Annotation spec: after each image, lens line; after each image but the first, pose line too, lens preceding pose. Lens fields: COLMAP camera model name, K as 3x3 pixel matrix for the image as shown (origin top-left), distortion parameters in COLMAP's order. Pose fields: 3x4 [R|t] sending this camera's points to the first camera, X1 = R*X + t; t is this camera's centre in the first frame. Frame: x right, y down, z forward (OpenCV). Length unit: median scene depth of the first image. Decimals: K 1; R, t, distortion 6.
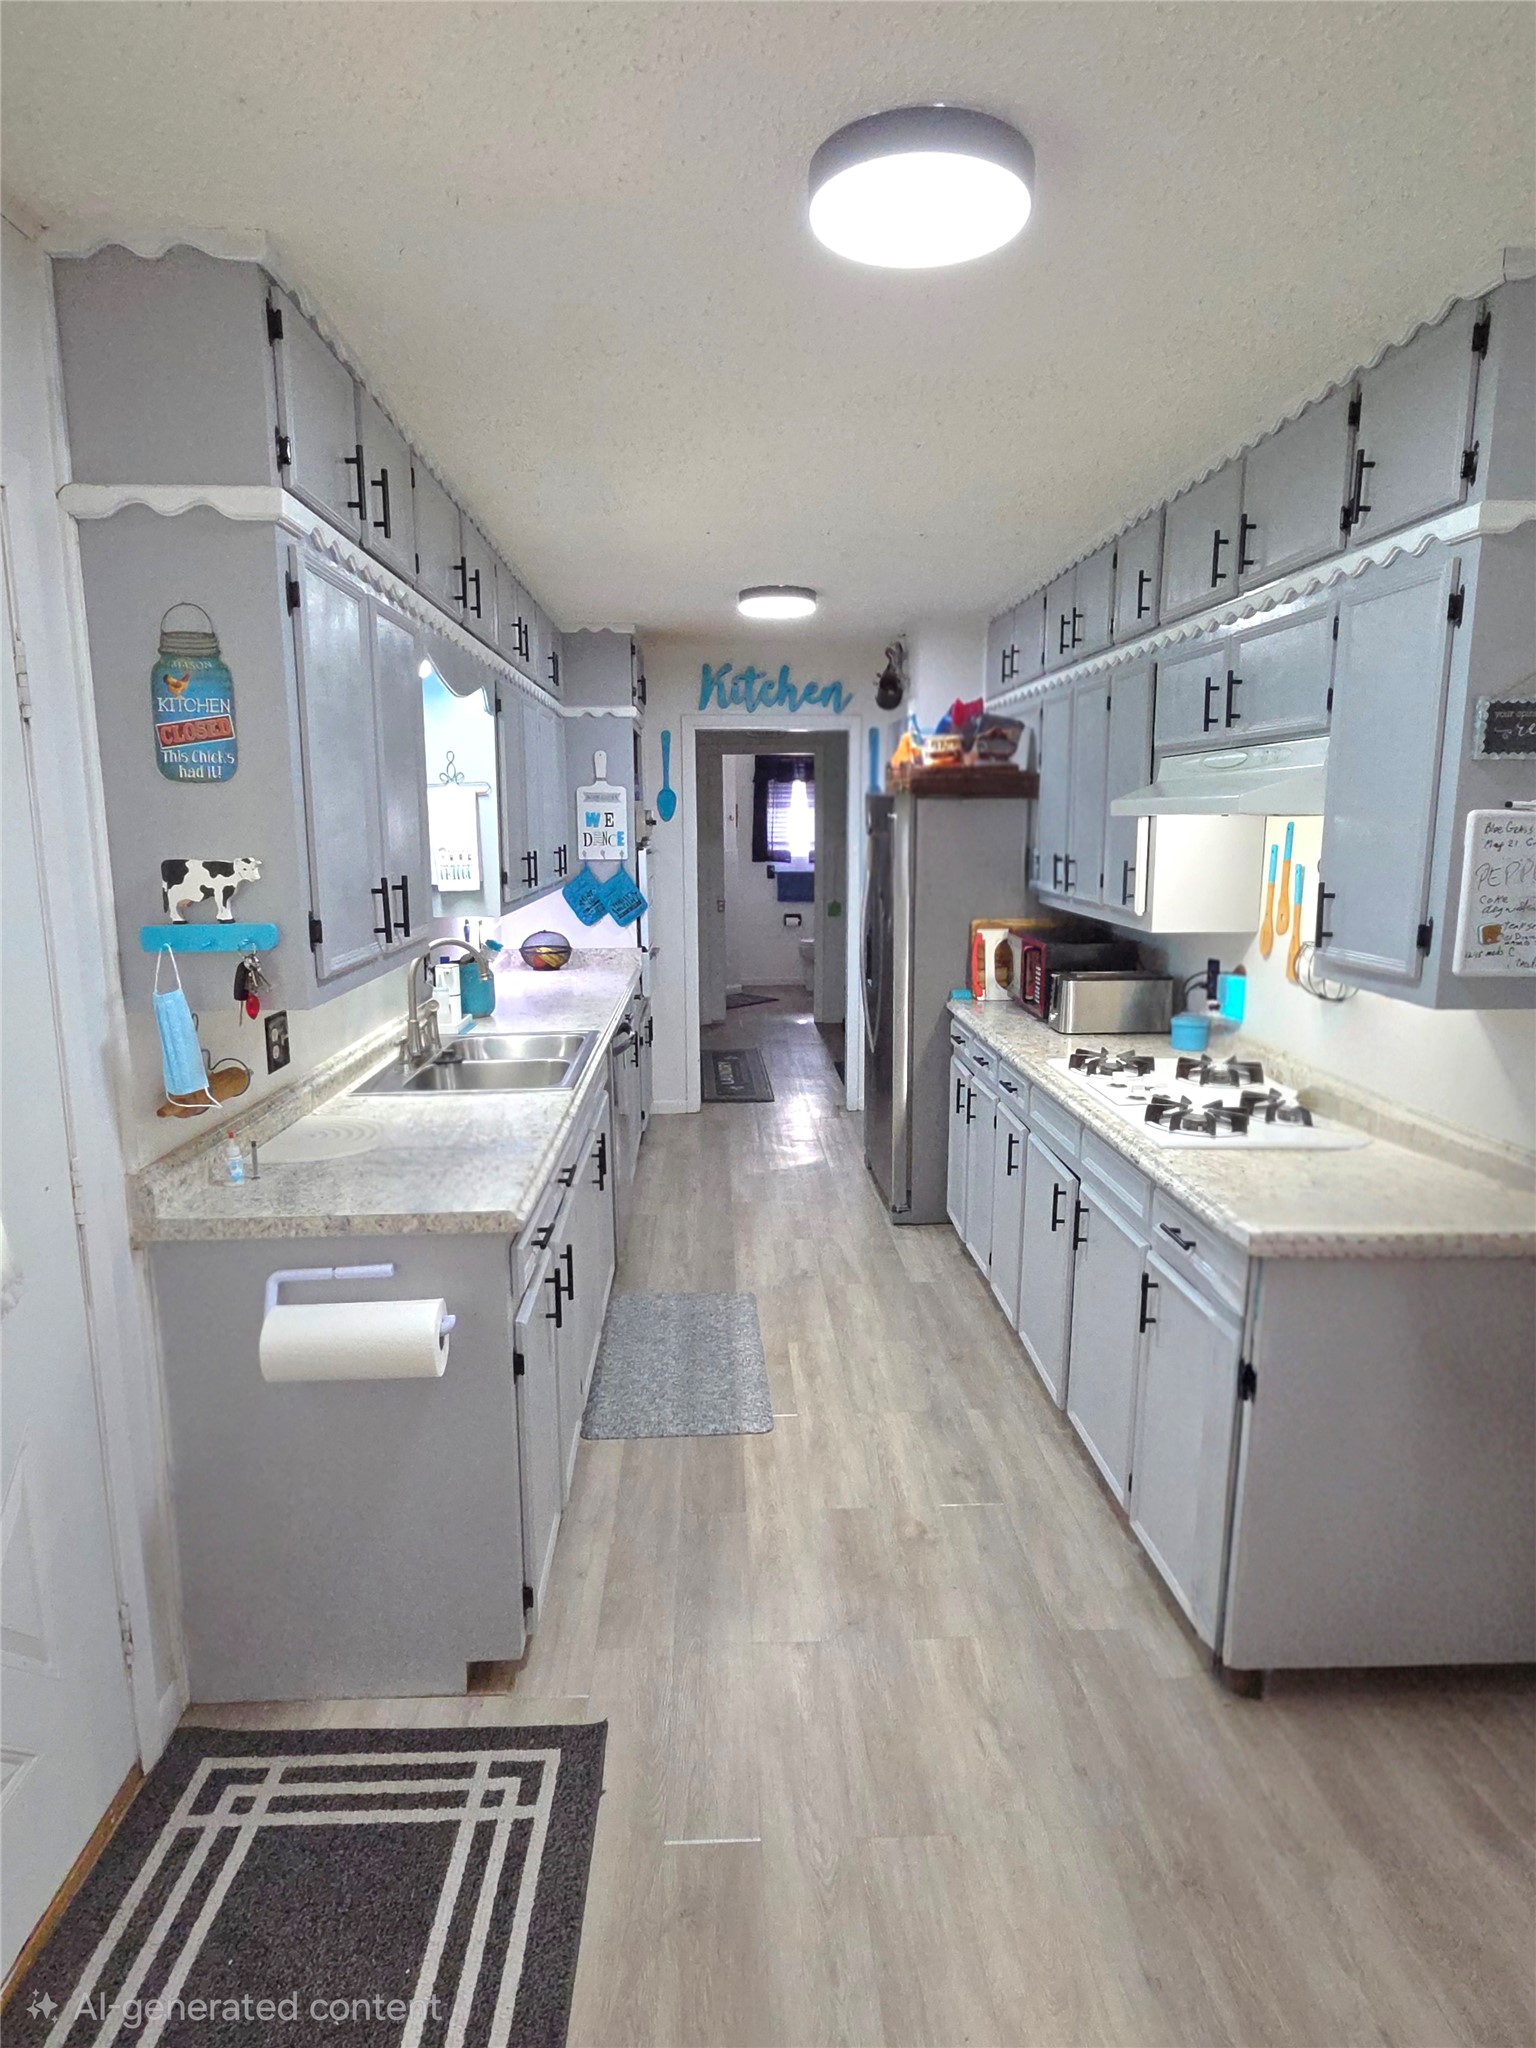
lens RADIAL K [[1204.0, 0, 774.6], [0, 1204.0, 1025.8], [0, 0, 1]] dist [0.003721, -0.001531]
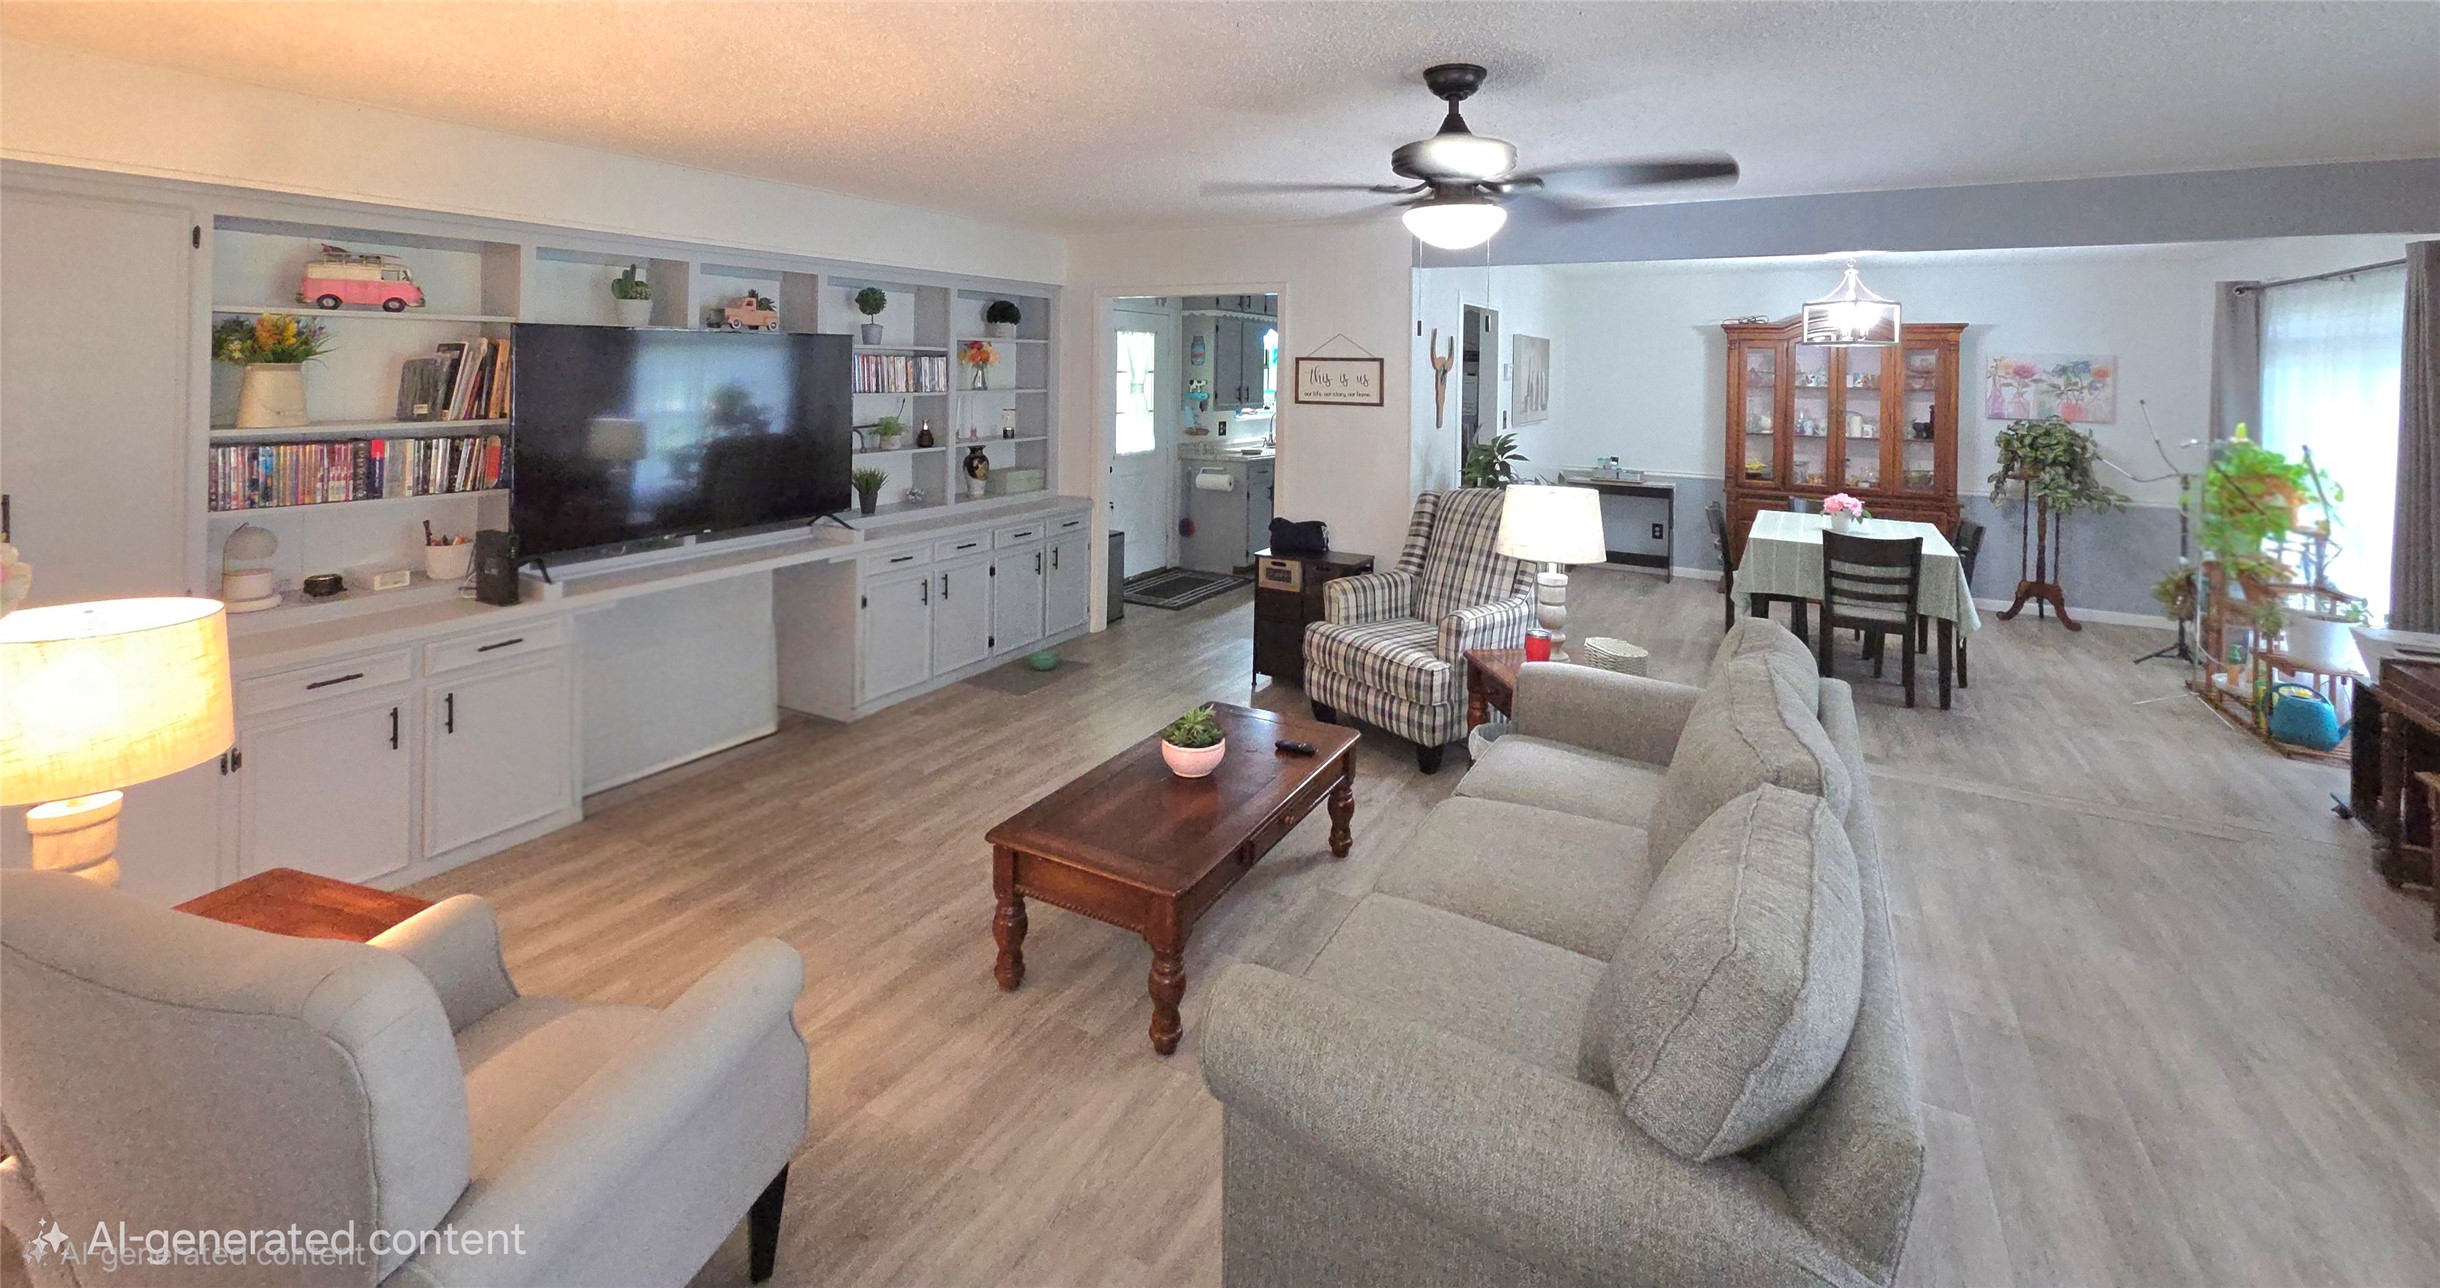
lens RADIAL K [[998.2, 0, 1225.2], [0, 998.2, 364.5], [0, 0, 1]] dist [0.001569, 0.000115]
pose [[0.843371, 0.012998, -0.537174, 1.460046], [-0.107975, 0.983415, -0.145728, 0.307603], [0.526370, 0.180904, 0.830787, -1.889434]]
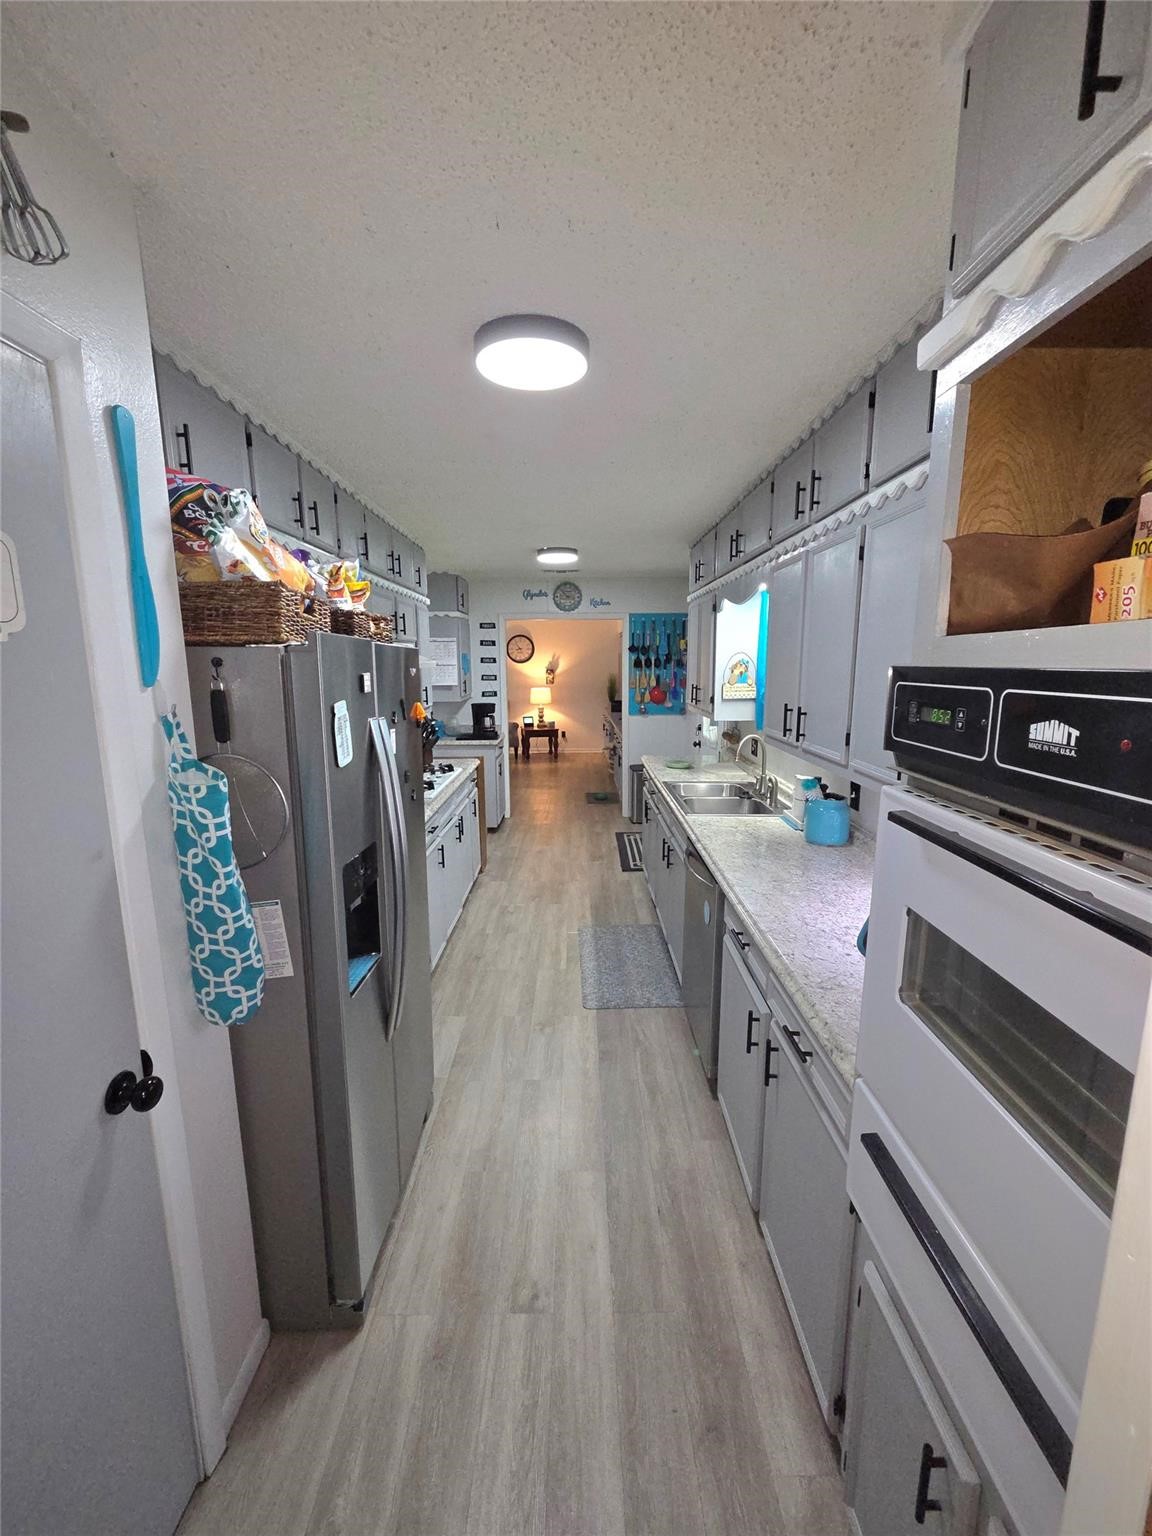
lens RADIAL K [[628.2, 0, 585.3], [0, 628.2, 767.1], [0, 0, 1]] dist [0.000397, 0.000168]
pose [[-0.999303, 0.002227, 0.037252, -0.080304], [0.014566, 0.942317, 0.334404, -0.491326], [-0.034358, 0.334714, -0.941693, 2.704902]]
